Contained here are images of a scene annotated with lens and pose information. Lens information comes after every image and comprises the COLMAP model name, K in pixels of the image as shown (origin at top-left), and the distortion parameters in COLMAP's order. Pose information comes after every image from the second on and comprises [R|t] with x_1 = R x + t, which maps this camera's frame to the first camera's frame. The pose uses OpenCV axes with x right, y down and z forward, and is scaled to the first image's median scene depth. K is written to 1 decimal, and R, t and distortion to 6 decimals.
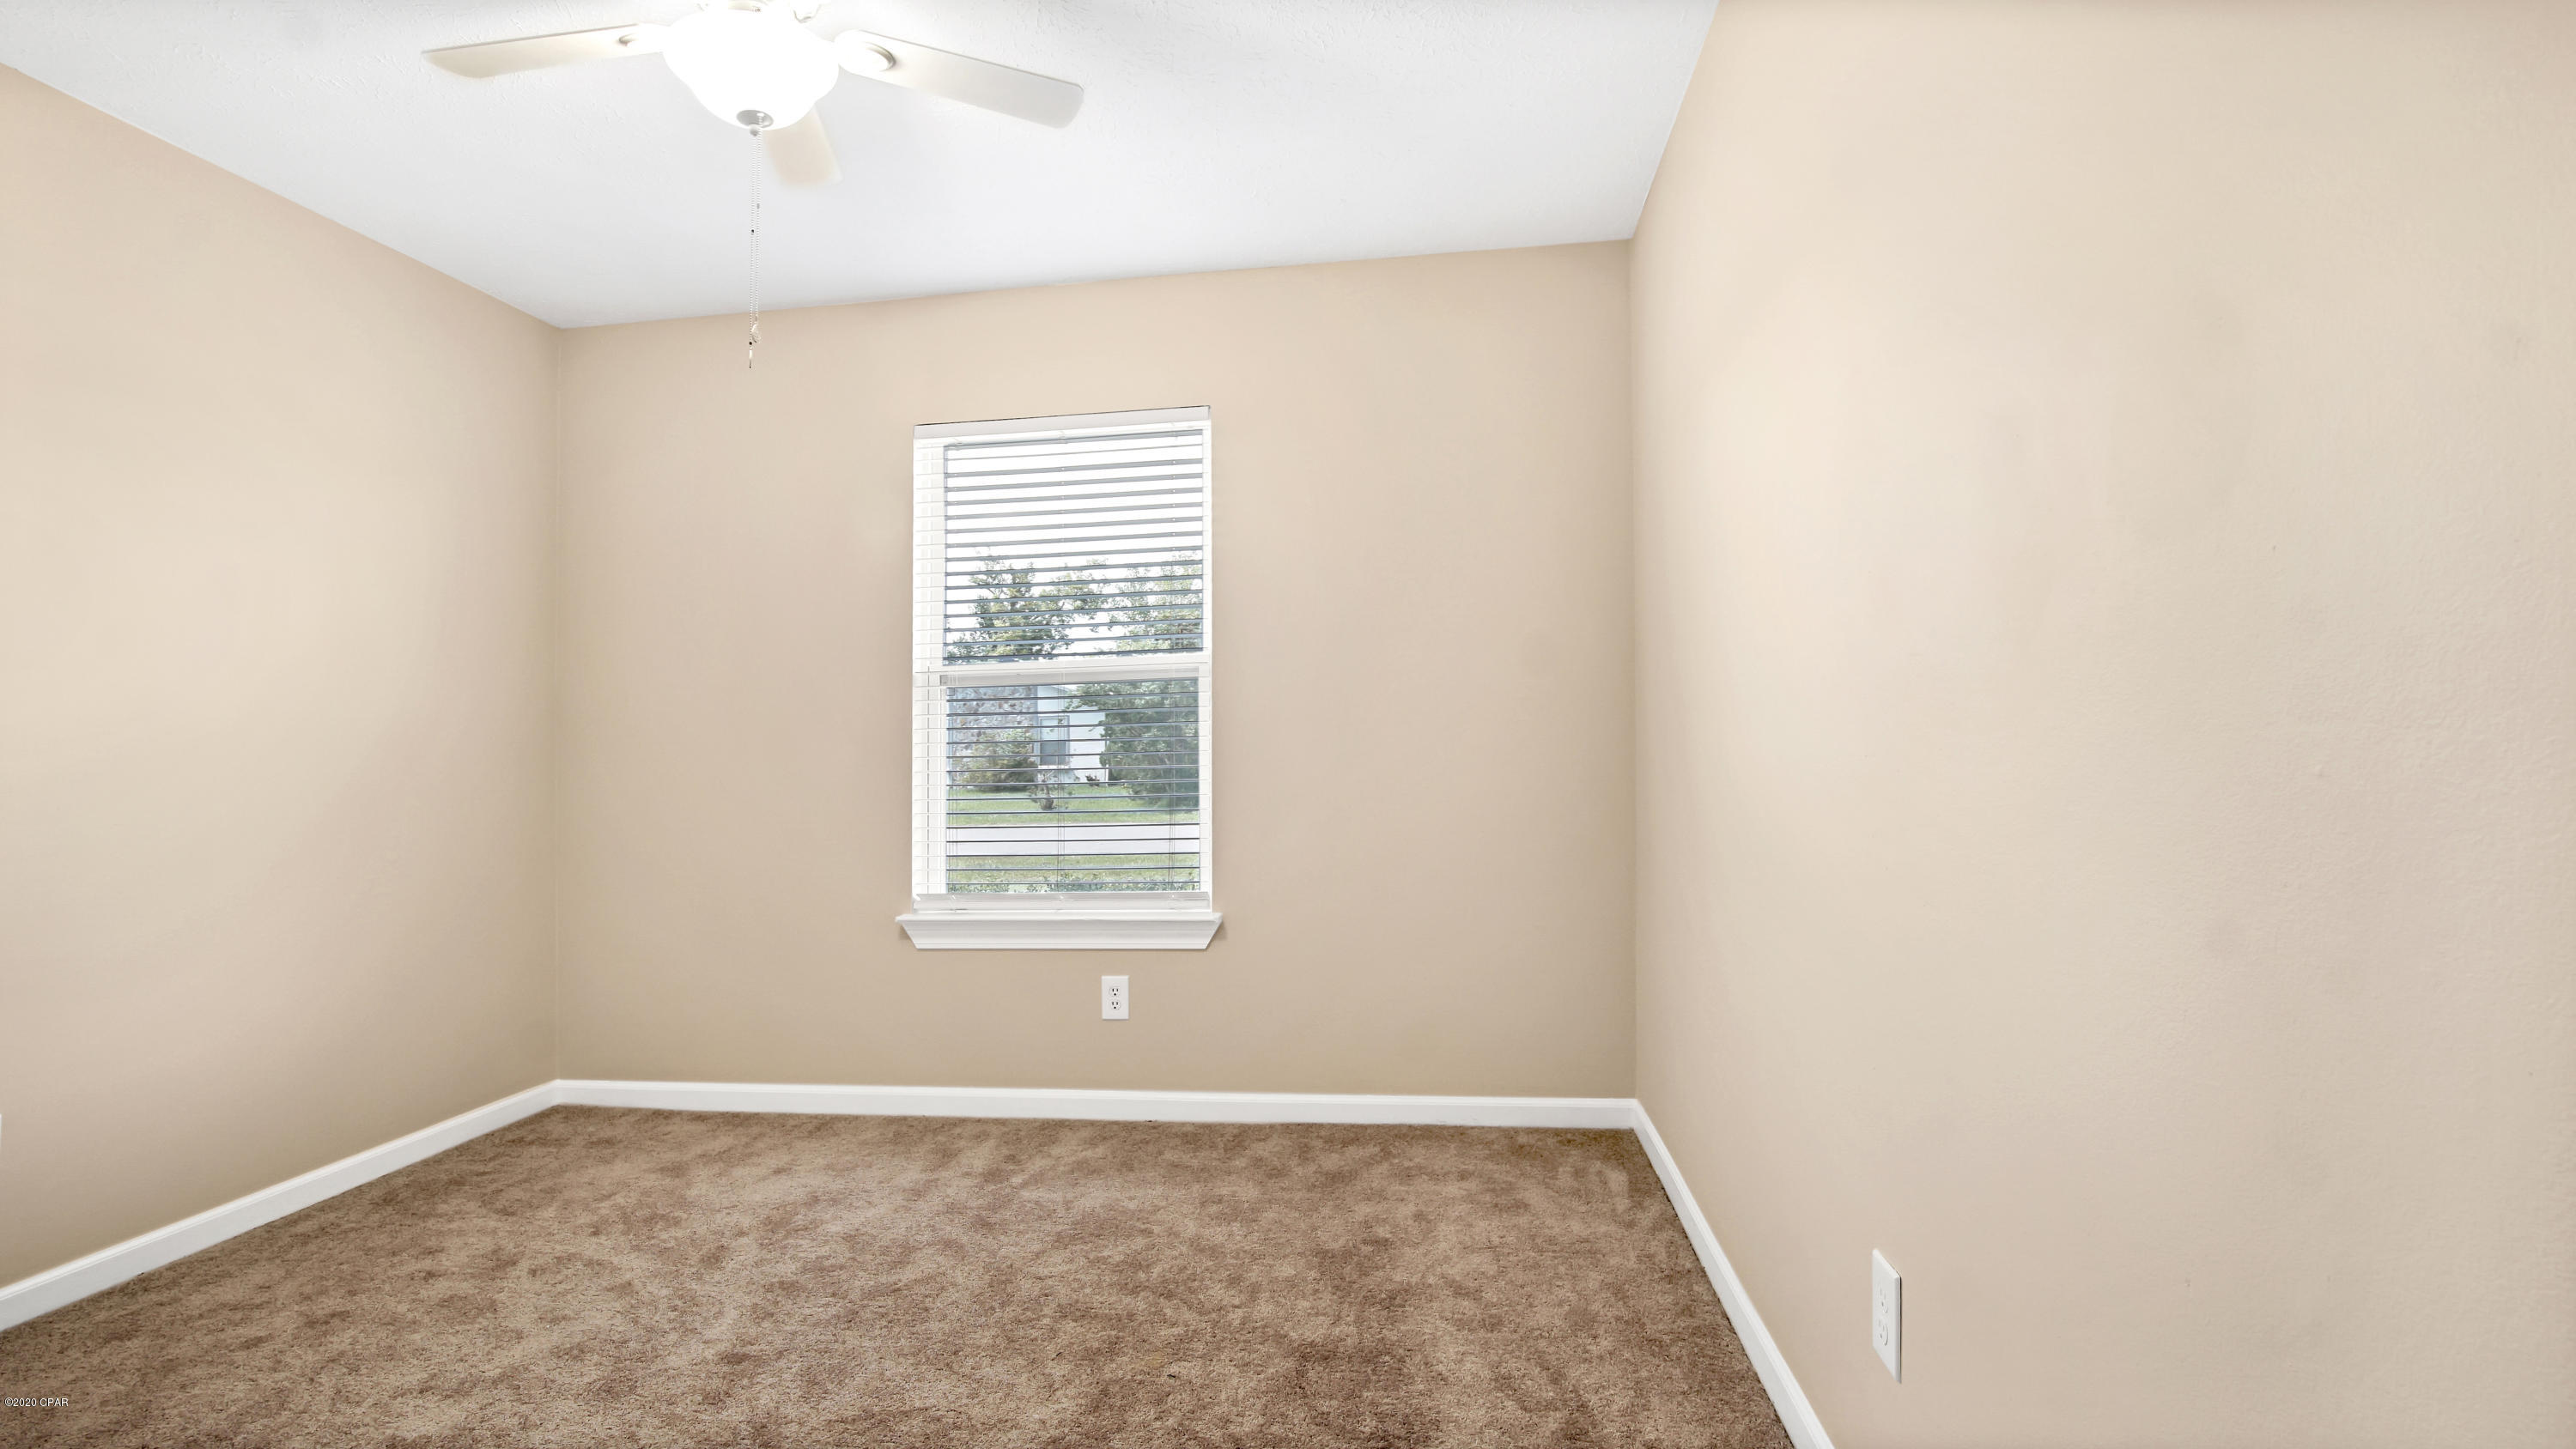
lens RADIAL K [[1208.9, 0, 1292.8], [0, 1208.9, 741.3], [0, 0, 1]] dist [-0.037616, 0.019229]
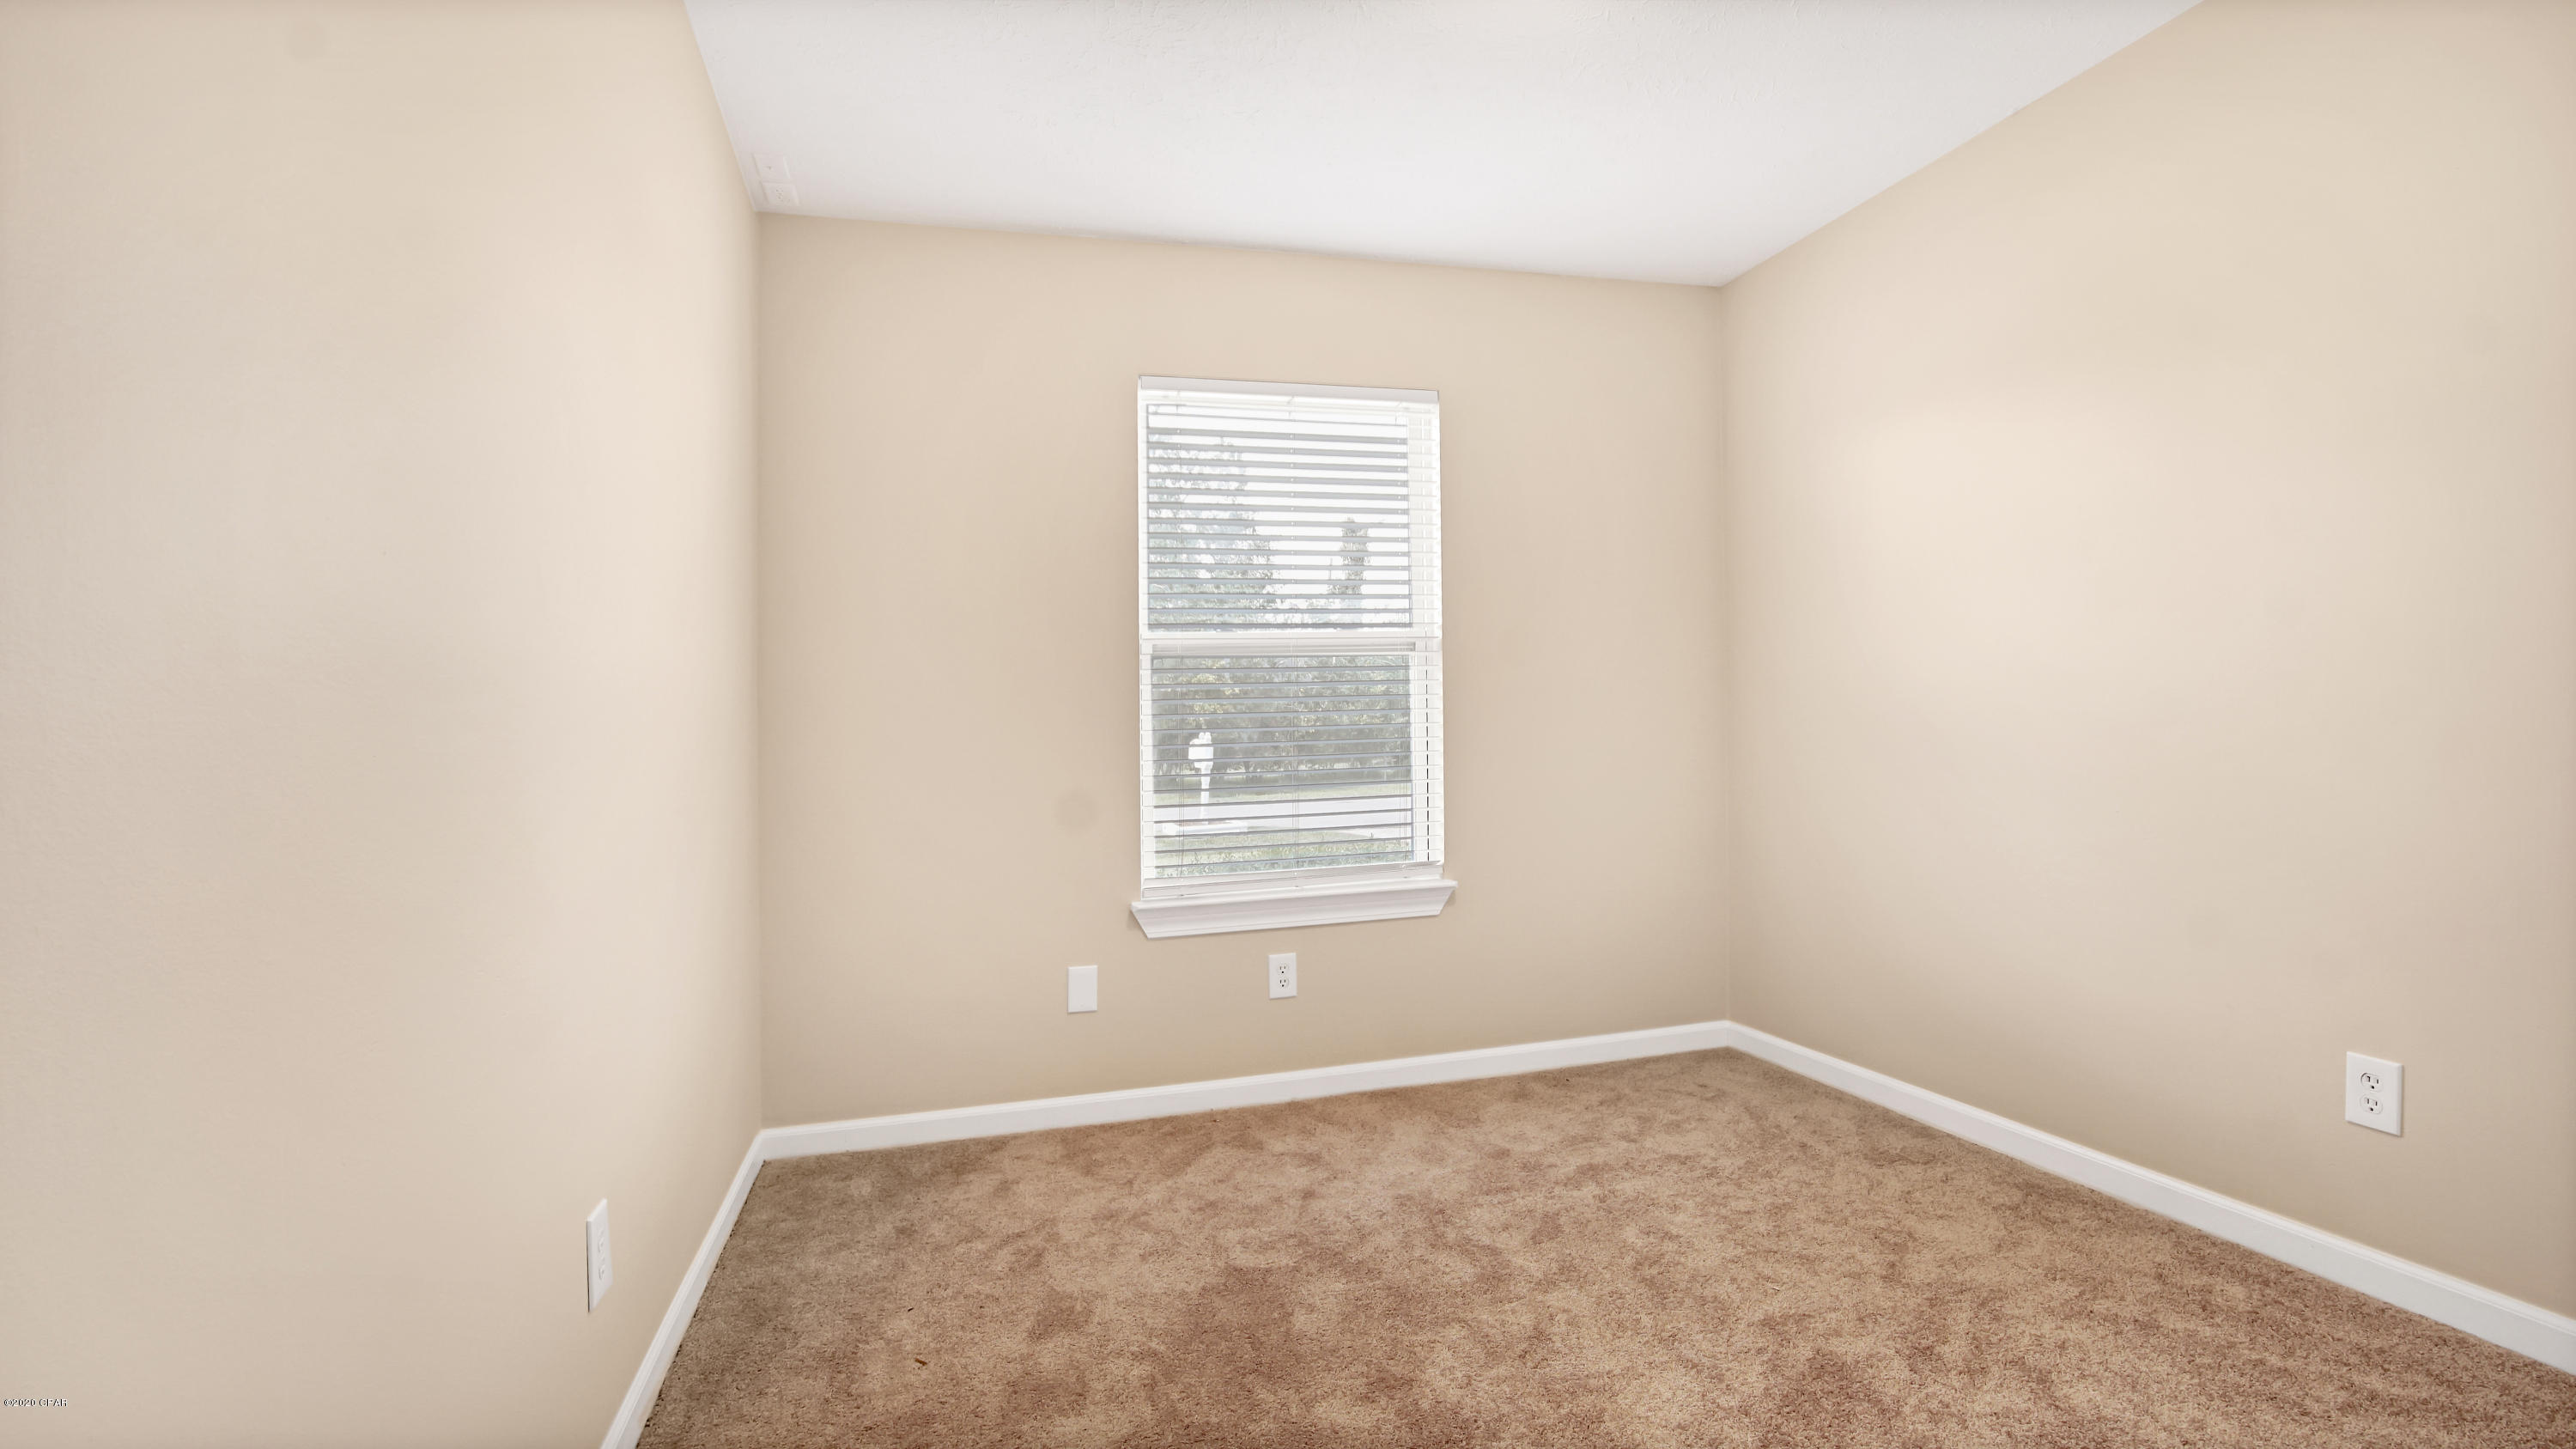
lens RADIAL K [[1209.3, 0, 1292.8], [0, 1209.3, 741.3], [0, 0, 1]] dist [-0.037616, 0.019229]
pose [[0.913144, -0.008465, 0.407549, -0.570255], [0.005631, 0.999951, 0.008153, 0.013310], [-0.407598, -0.005150, 0.913147, 0.098558]]
